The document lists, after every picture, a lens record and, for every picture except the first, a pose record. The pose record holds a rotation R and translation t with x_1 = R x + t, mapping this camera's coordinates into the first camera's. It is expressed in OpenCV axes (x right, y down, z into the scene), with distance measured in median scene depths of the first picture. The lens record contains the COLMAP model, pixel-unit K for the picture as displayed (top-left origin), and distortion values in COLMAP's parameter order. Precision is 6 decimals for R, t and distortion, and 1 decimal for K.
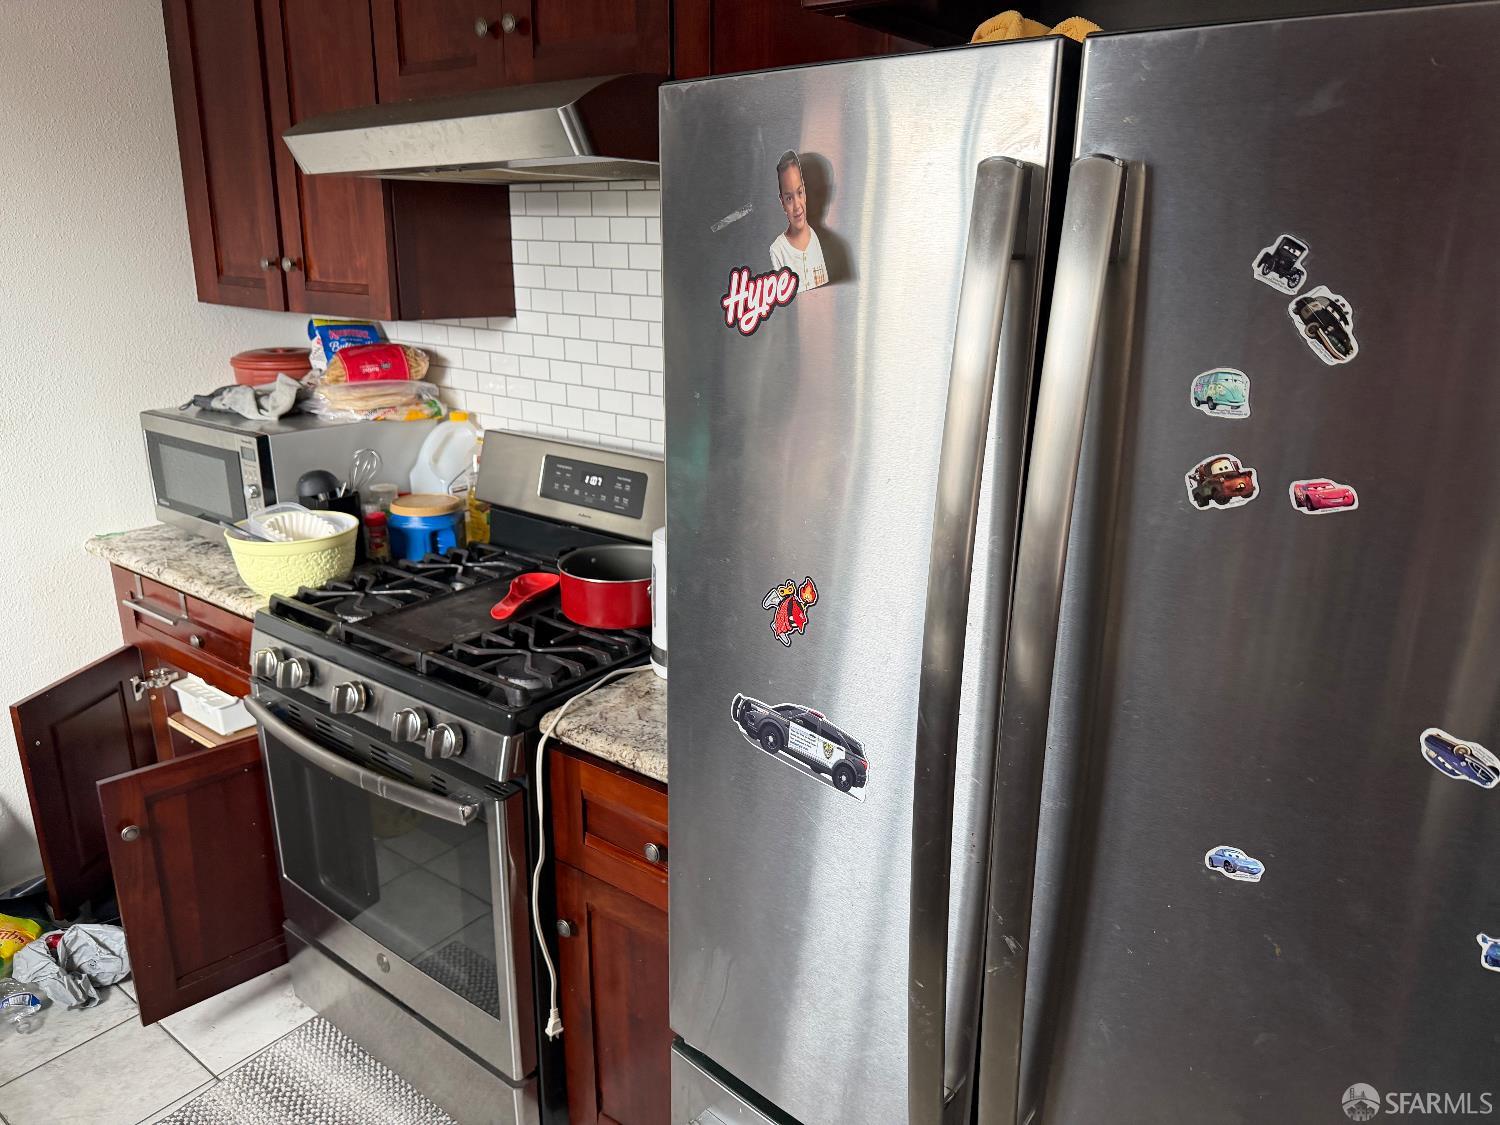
lens RADIAL K [[1054.0, 0, 746.7], [0, 1054.0, 558.3], [0, 0, 1]] dist [0.057672, -0.072390]
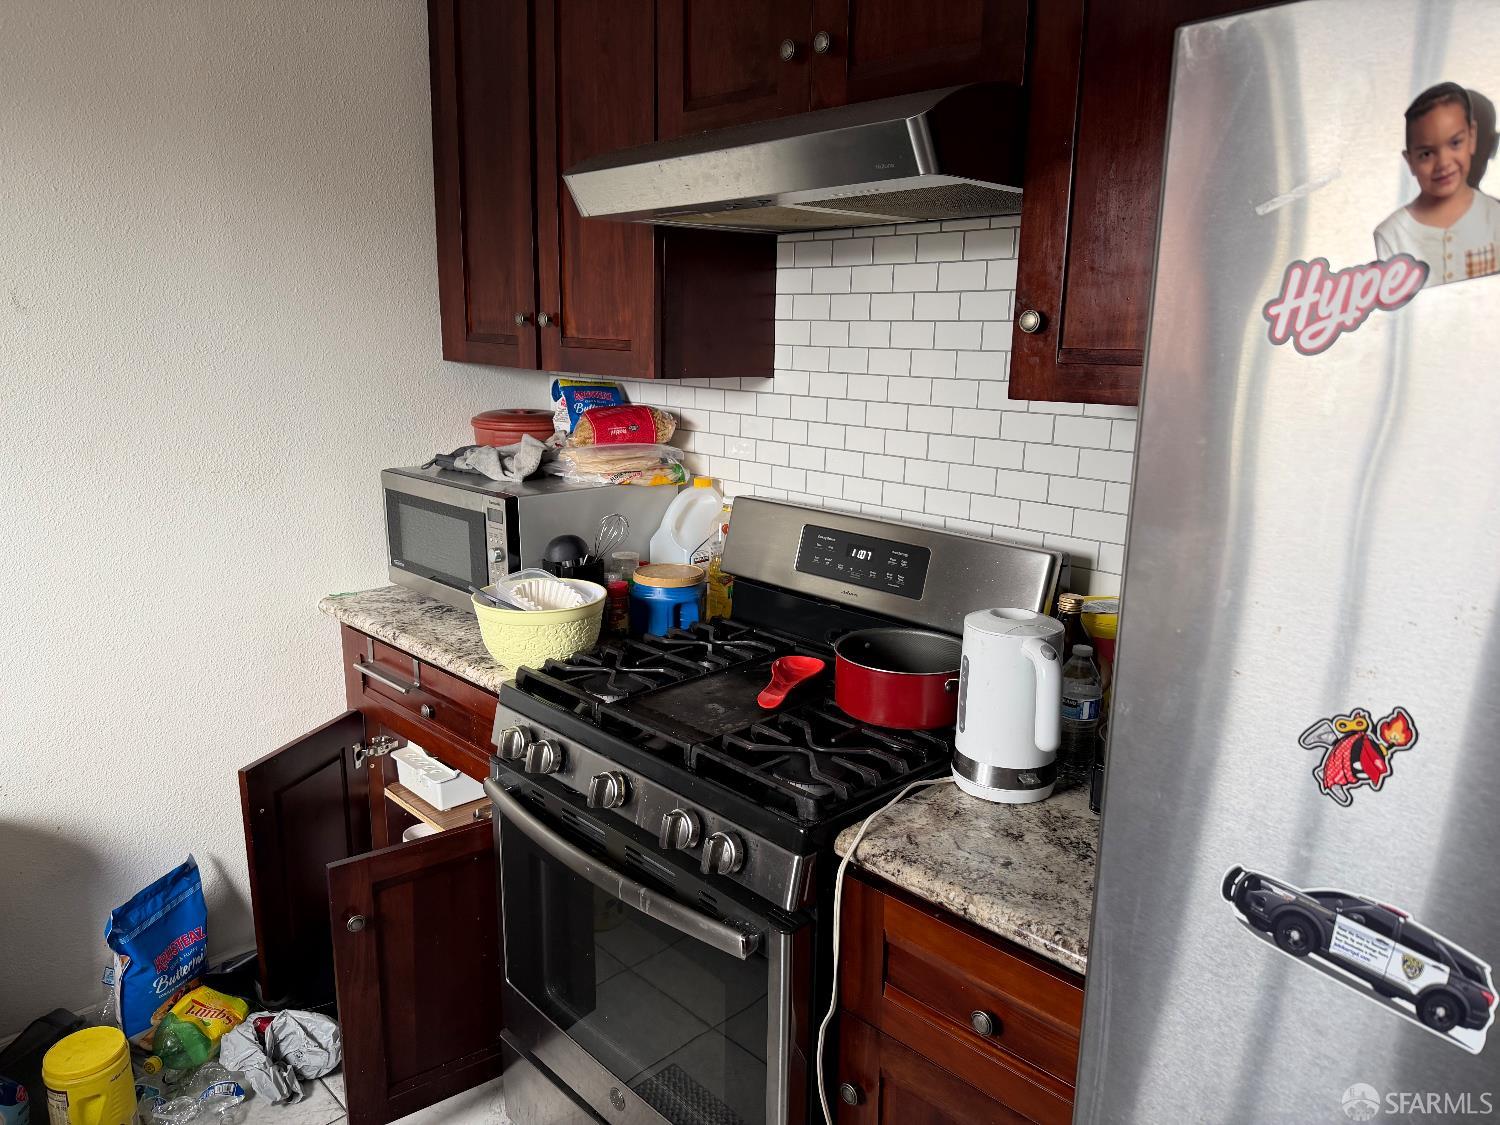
lens RADIAL K [[1054.0, 0, 757.9], [0, 1054.0, 562.5], [0, 0, 1]] dist [0.057672, -0.072390]
pose [[0.989588, 0.033760, -0.139915, -0.109827], [-0.043261, 0.996919, -0.065431, -0.005409], [0.137275, 0.070803, 0.987999, 0.112200]]
